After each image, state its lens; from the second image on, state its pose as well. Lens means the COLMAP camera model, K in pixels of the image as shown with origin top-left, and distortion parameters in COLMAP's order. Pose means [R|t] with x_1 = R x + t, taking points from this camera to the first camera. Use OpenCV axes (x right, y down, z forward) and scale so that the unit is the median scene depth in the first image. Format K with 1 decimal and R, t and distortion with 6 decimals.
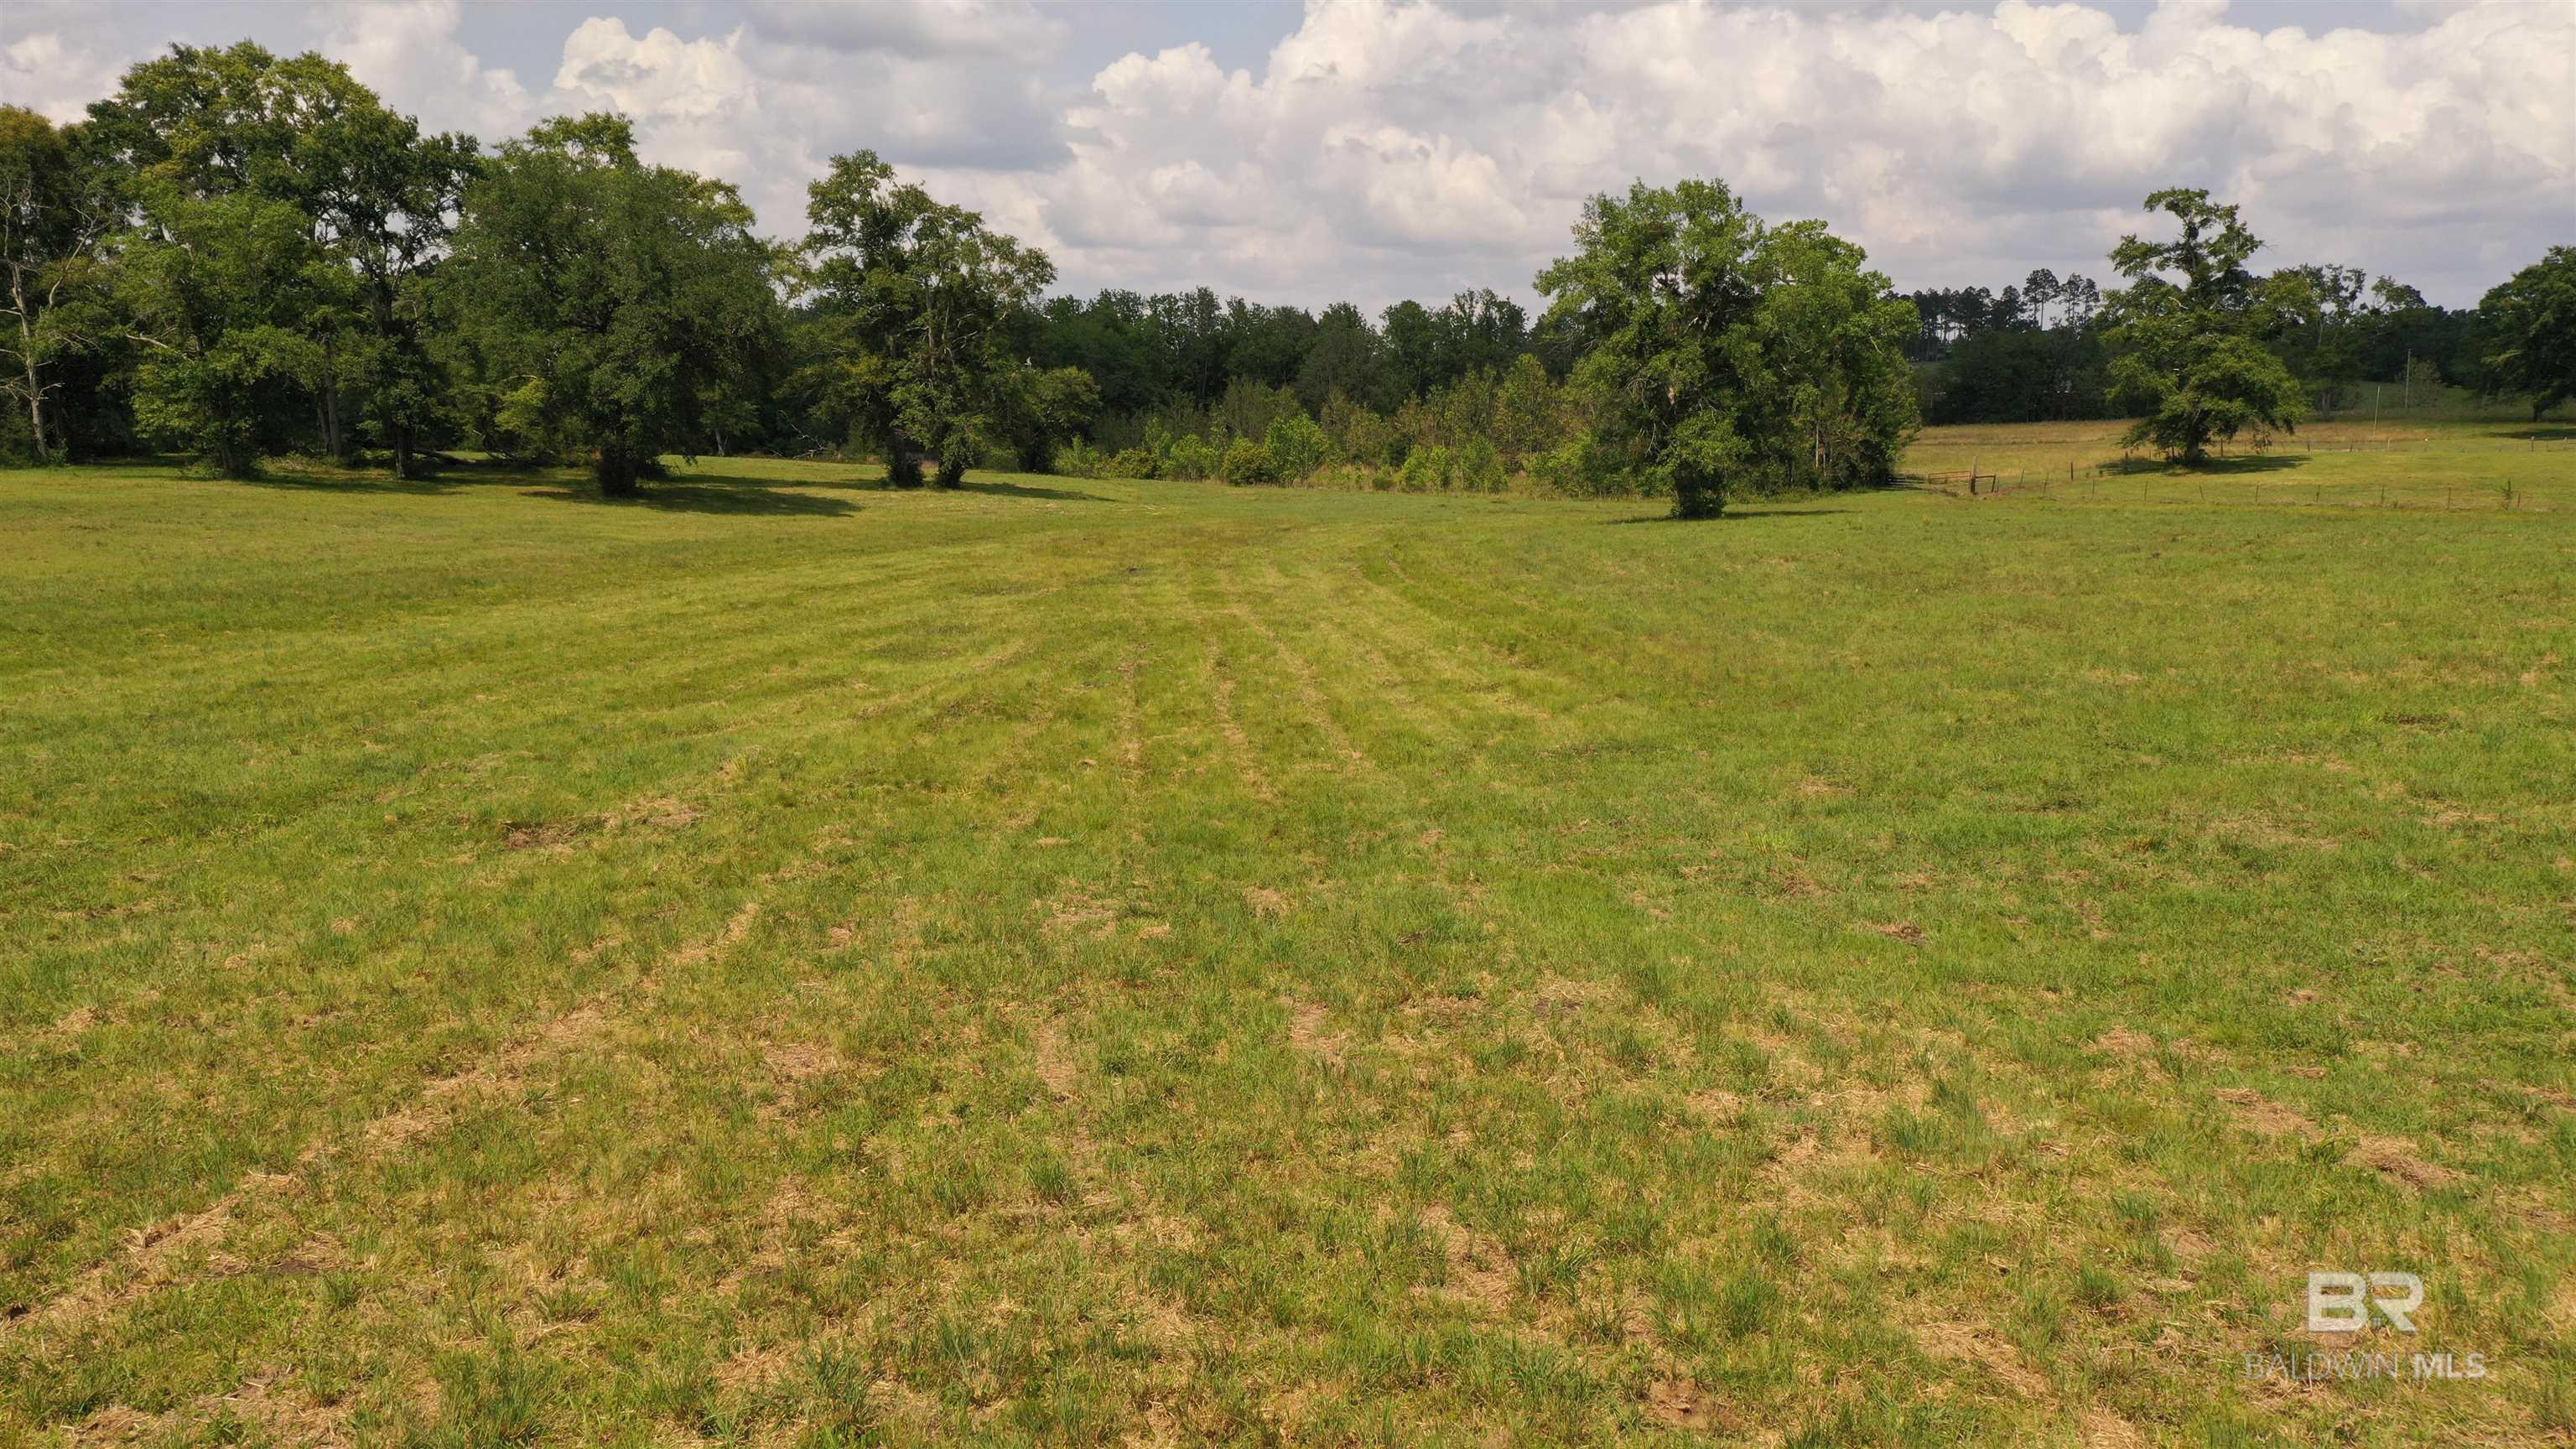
lens RADIAL K [[2085.5, 0, 1288.0], [0, 2085.5, 724.5], [0, 0, 1]] dist [0.034477, 0.002608]
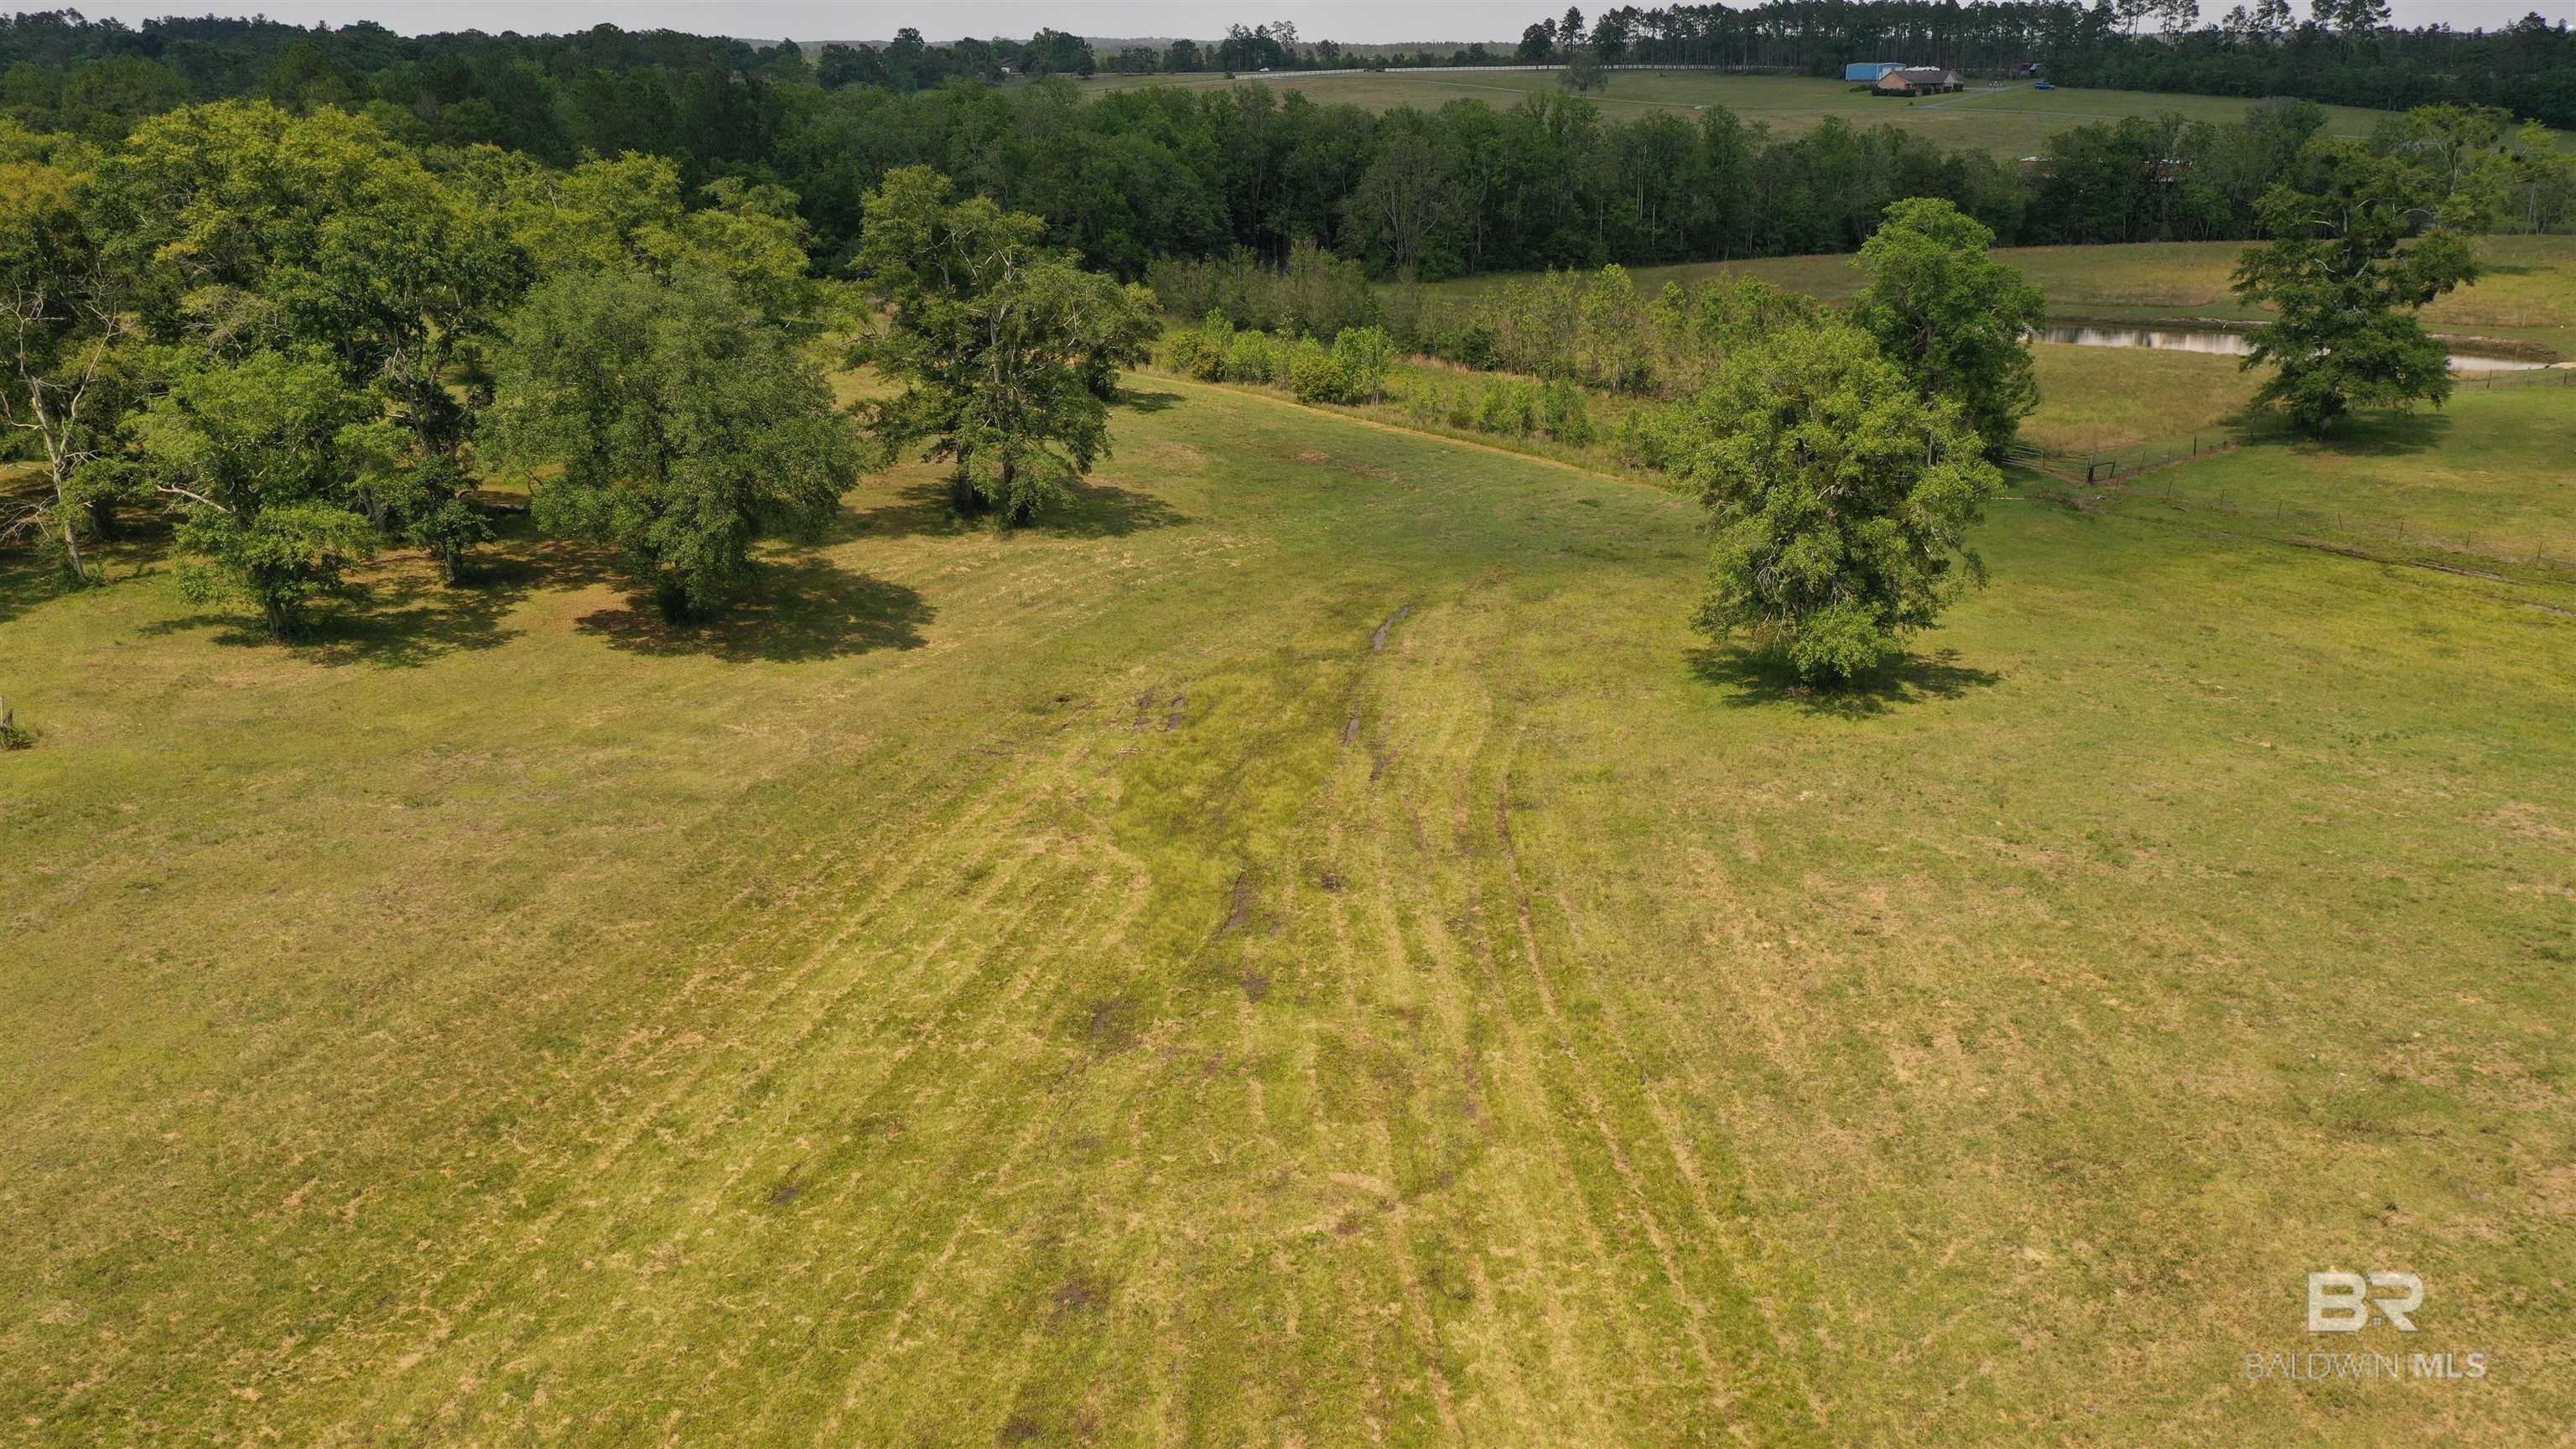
lens RADIAL K [[2085.5, 0, 1288.0], [0, 2085.5, 724.5], [0, 0, 1]] dist [0.034477, 0.002608]
pose [[0.999823, 0.004142, -0.018364, -0.022994], [-0.001308, 0.988419, 0.151744, -0.184094], [0.018780, -0.151693, 0.988249, 0.052375]]
